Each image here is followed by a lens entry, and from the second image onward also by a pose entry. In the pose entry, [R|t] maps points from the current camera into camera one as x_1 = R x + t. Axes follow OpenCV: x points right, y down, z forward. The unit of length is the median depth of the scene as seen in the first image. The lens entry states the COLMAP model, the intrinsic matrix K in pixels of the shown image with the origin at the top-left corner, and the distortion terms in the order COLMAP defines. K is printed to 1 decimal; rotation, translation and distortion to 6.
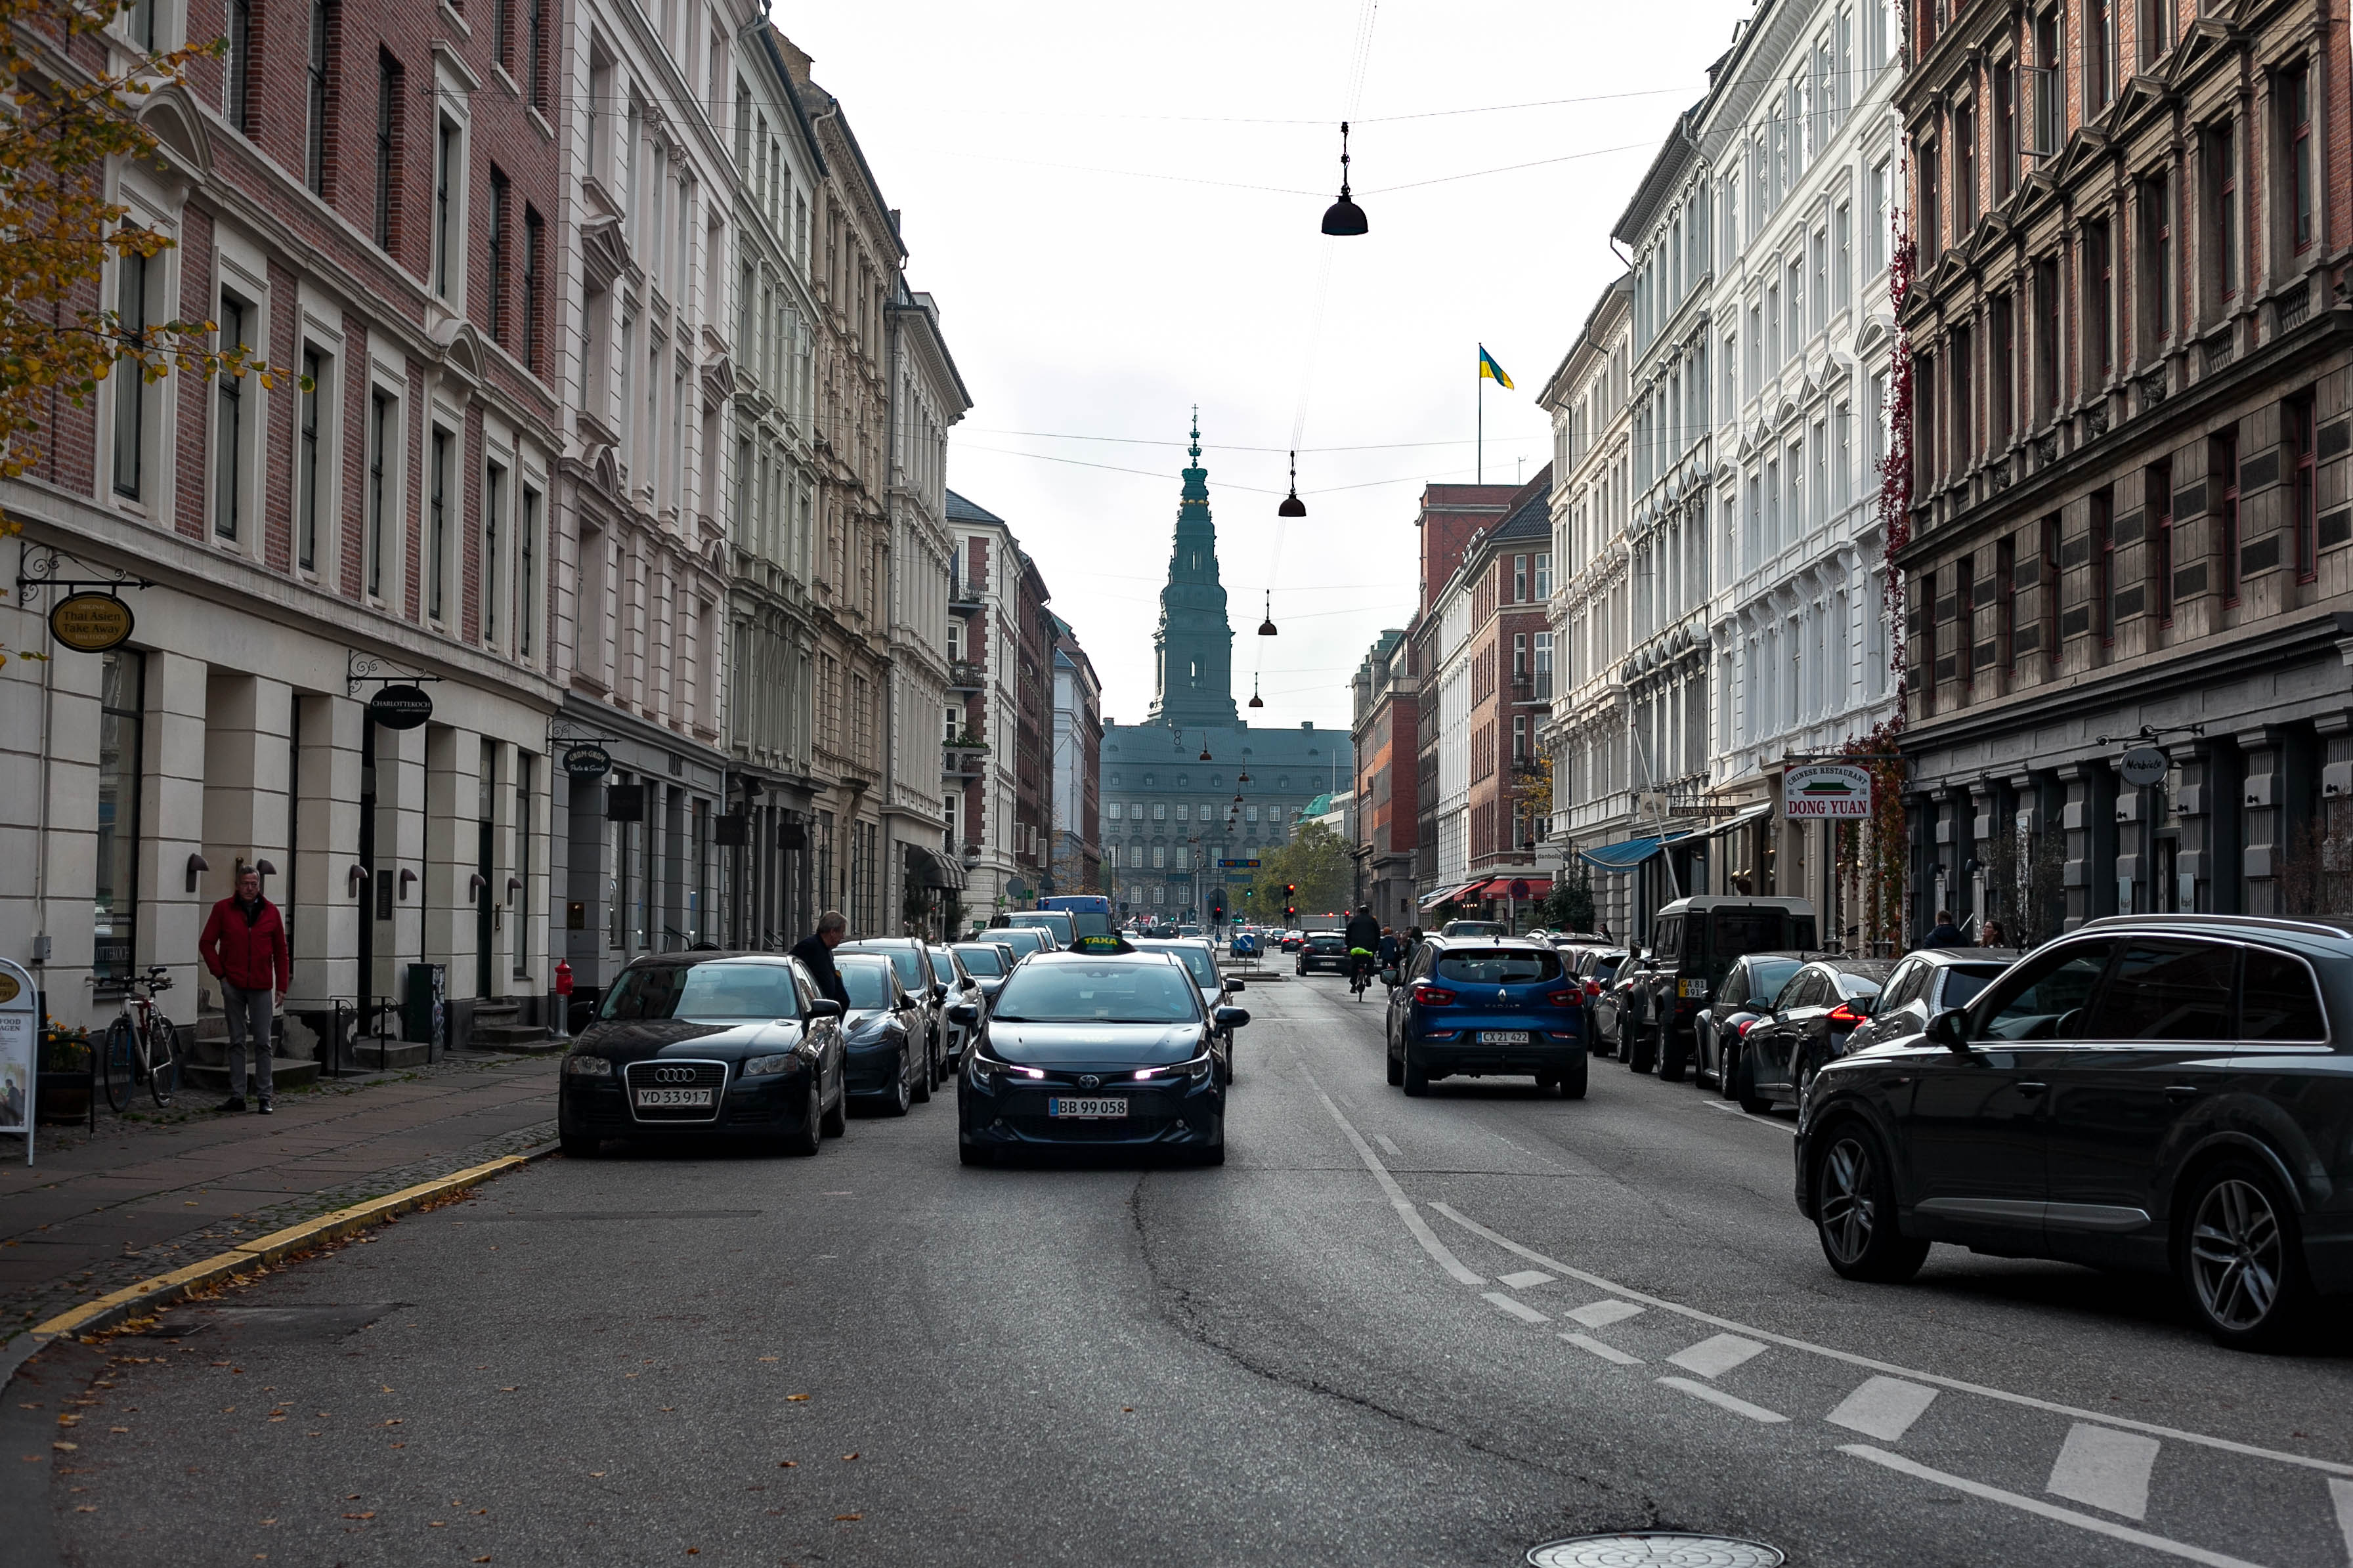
lens RADIAL K [[3535.9, 0, 1187.7], [0, 3535.9, 820.1], [0, 0, 1]] dist [-0.098731, -0.050109]
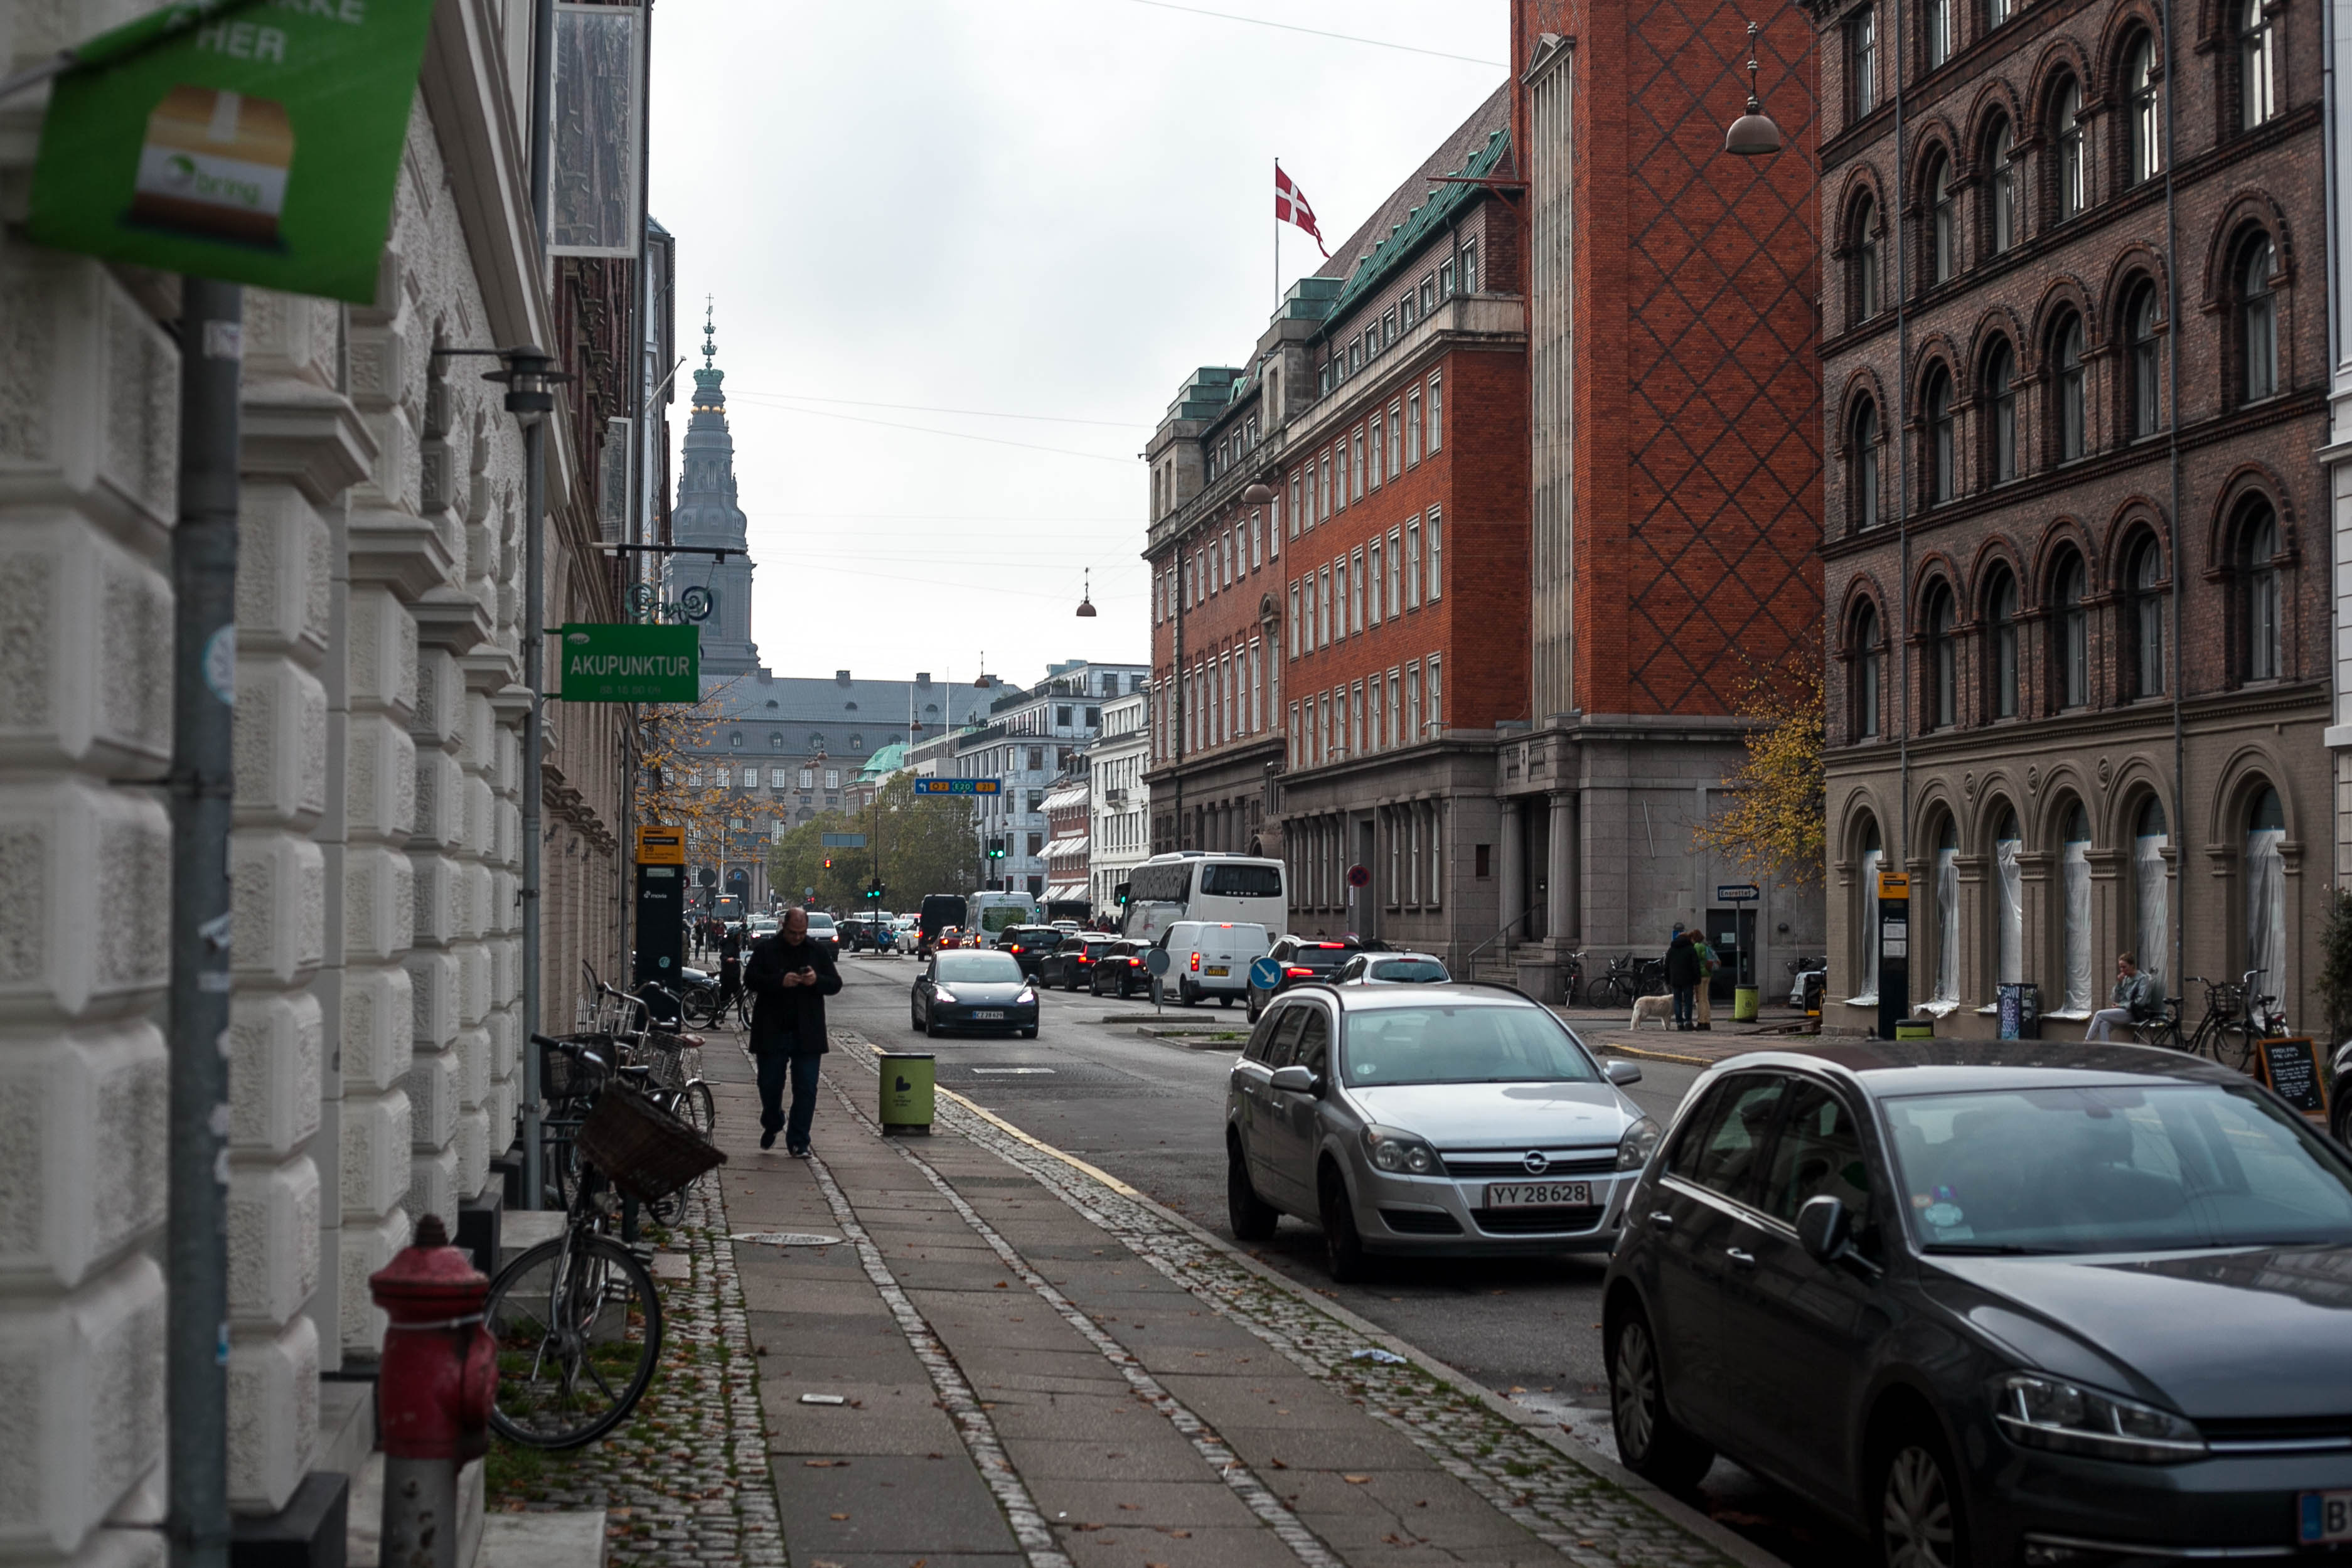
lens RADIAL K [[3534.7, 0, 1187.2], [0, 3534.7, 820.1], [0, 0, 1]] dist [-0.098731, -0.050109]
pose [[0.989338, -0.000737, 0.145633, -0.007798], [0.000162, 0.999992, 0.003961, 0.004626], [-0.145634, -0.003895, 0.989331, 0.156721]]
